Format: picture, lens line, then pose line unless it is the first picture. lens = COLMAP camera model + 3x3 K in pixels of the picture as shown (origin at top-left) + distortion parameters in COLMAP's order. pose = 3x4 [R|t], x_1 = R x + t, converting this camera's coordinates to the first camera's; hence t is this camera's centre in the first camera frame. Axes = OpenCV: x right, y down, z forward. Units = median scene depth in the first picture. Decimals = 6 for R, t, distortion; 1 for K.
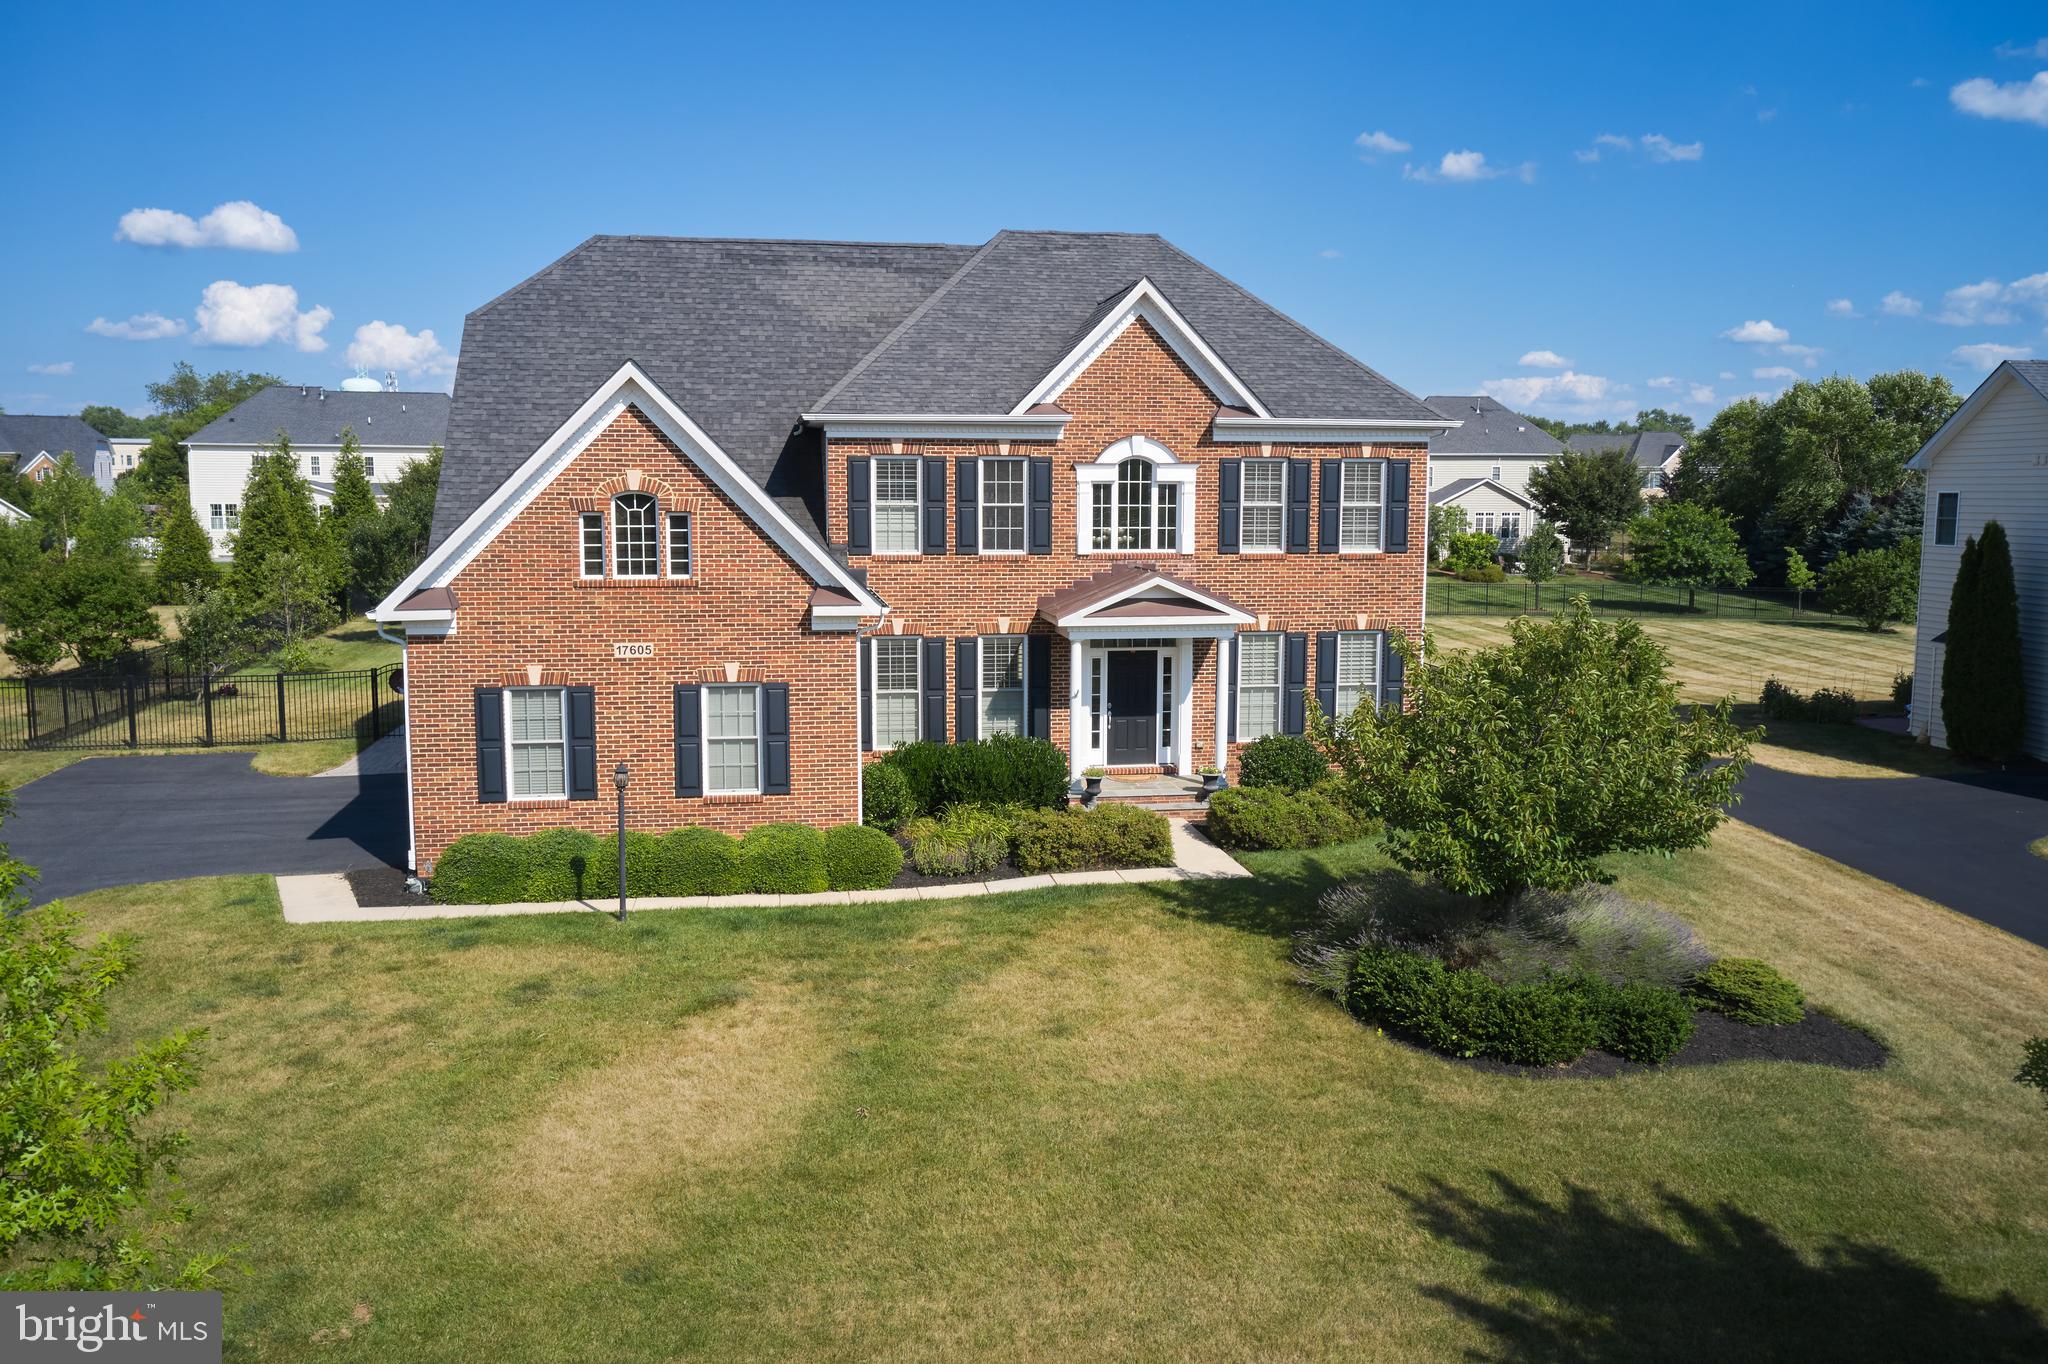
lens RADIAL K [[1629.9, 0, 1029.5], [0, 1629.9, 678.5], [0, 0, 1]] dist [0.008742, 0.012542]
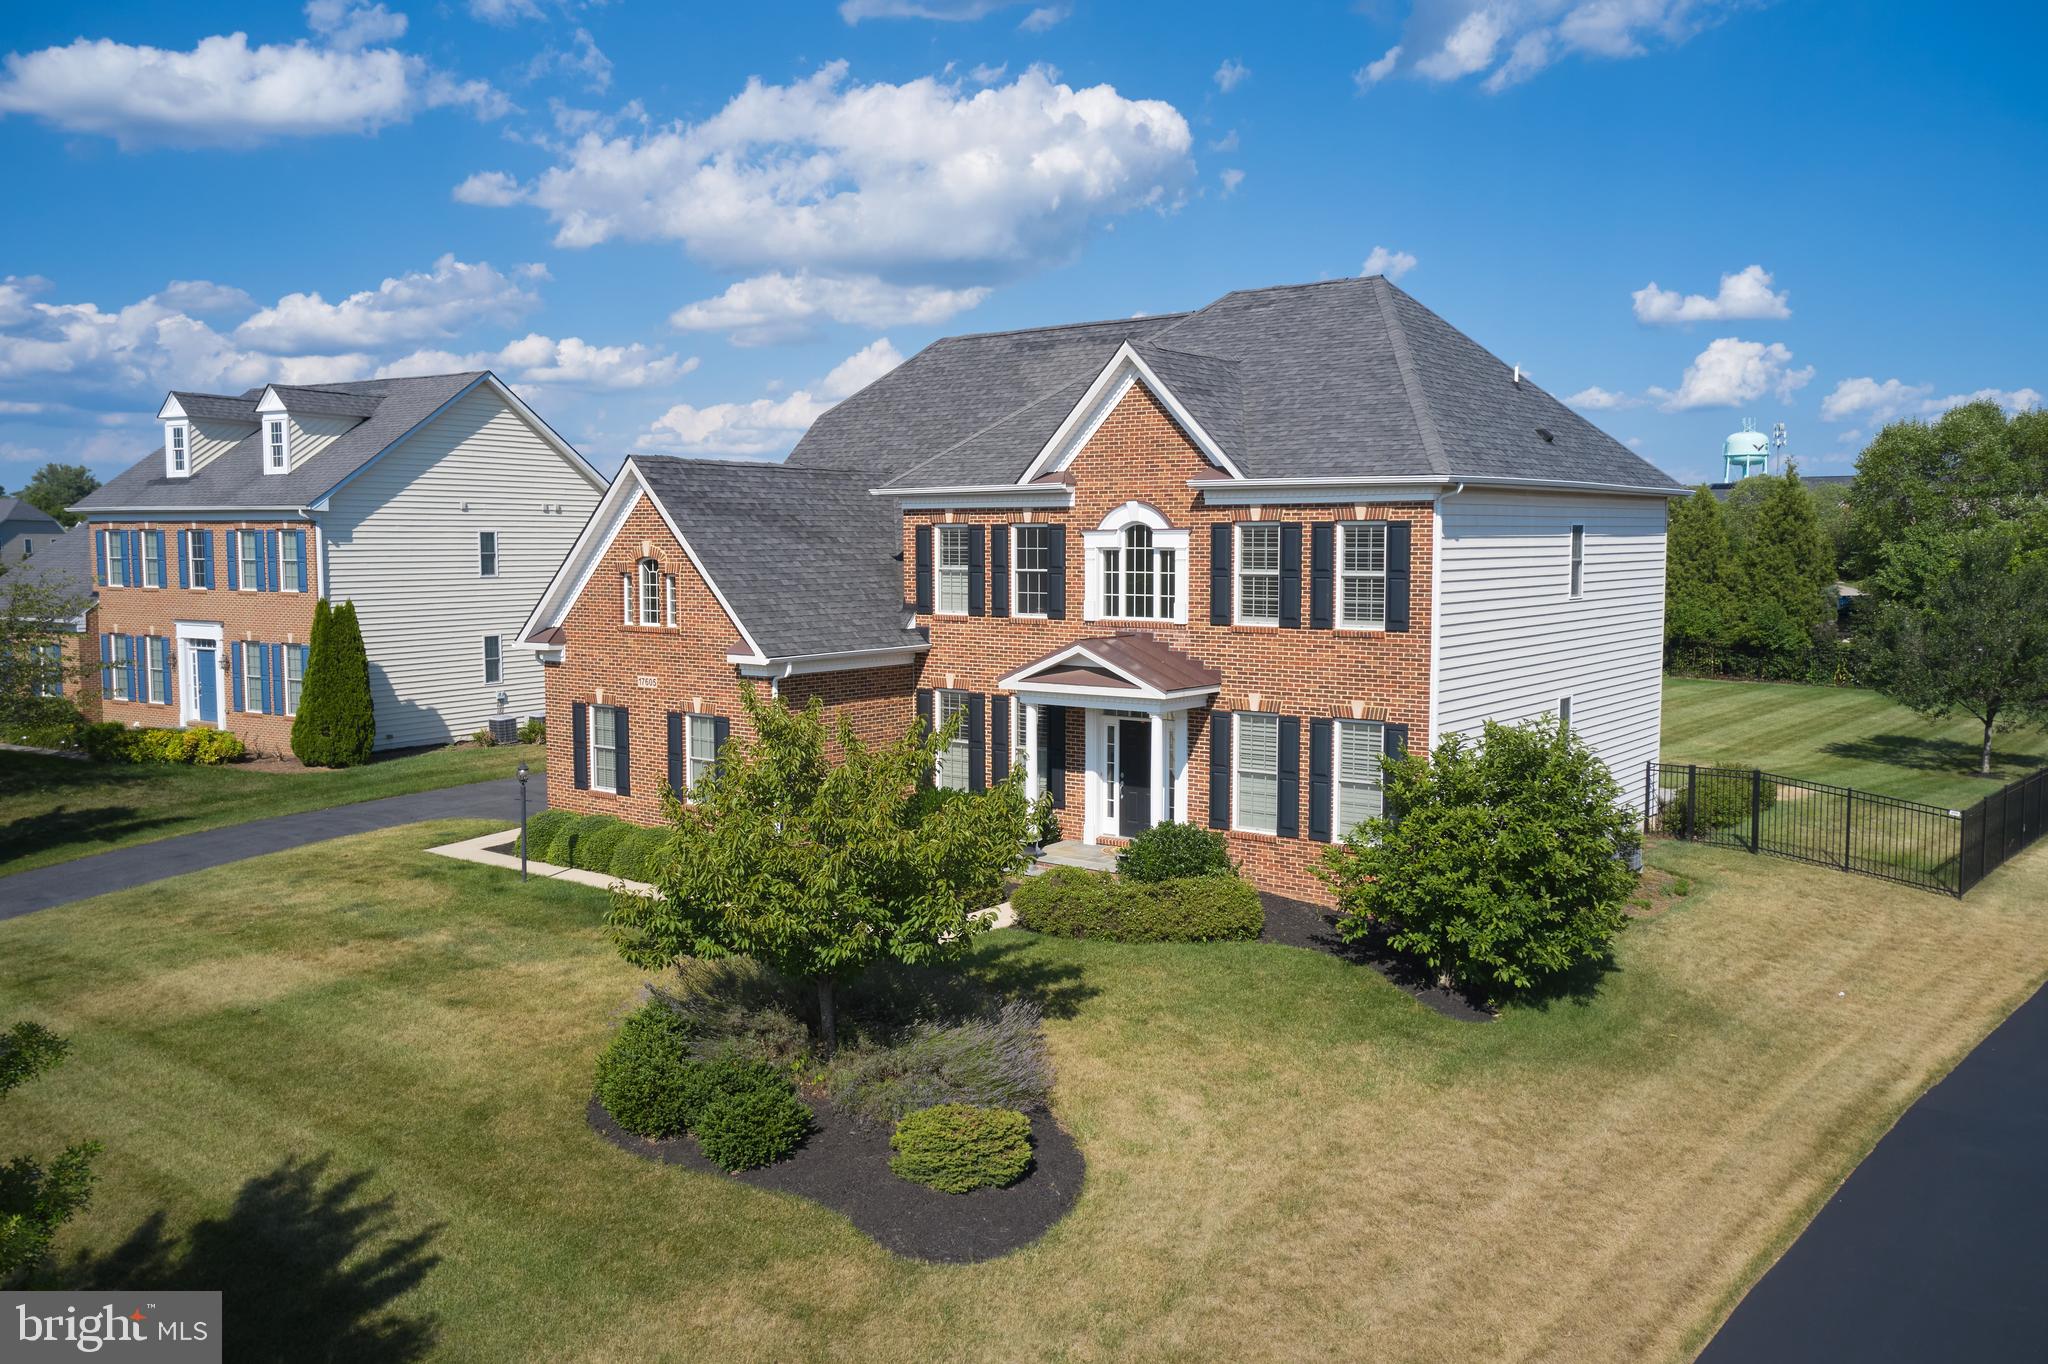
lens RADIAL K [[1639.4, 0, 1024.0], [0, 1639.4, 682.0], [0, 0, 1]] dist [0.009098, 0.009145]
pose [[0.675592, 0.060286, -0.734807, 0.751038], [-0.083376, 0.996505, 0.005100, -0.040567], [0.732547, 0.057820, 0.678257, 0.292997]]
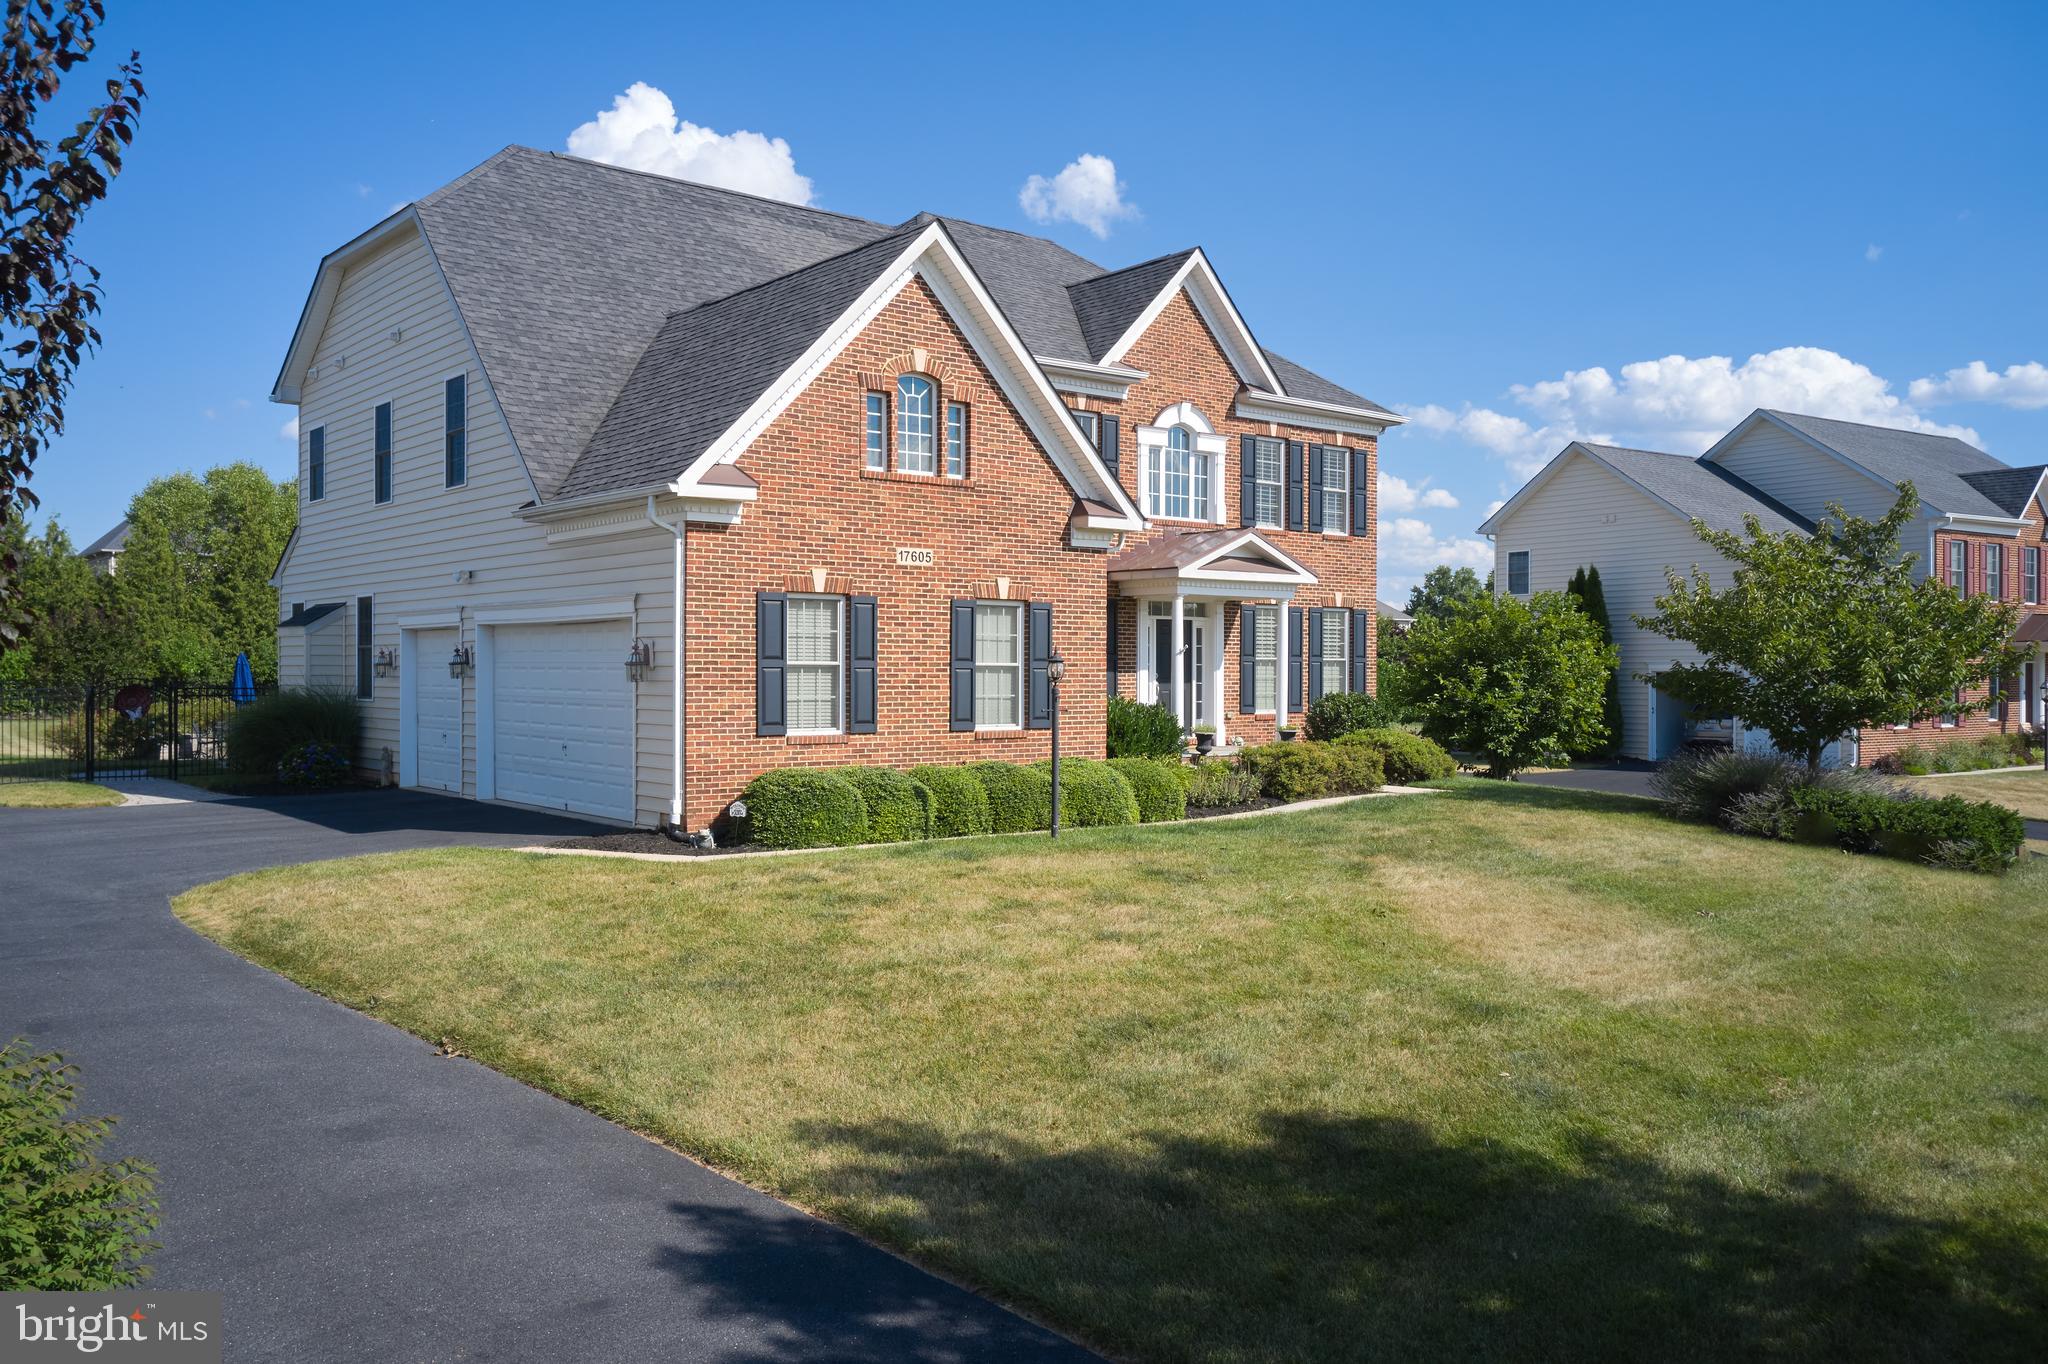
lens RADIAL K [[1629.9, 0, 1029.5], [0, 1629.9, 678.5], [0, 0, 1]] dist [0.008742, 0.012542]
pose [[0.866525, -0.002942, 0.499126, -0.519397], [0.059053, 0.993564, -0.096665, 0.111369], [-0.495629, 0.113237, 0.861121, 0.201626]]
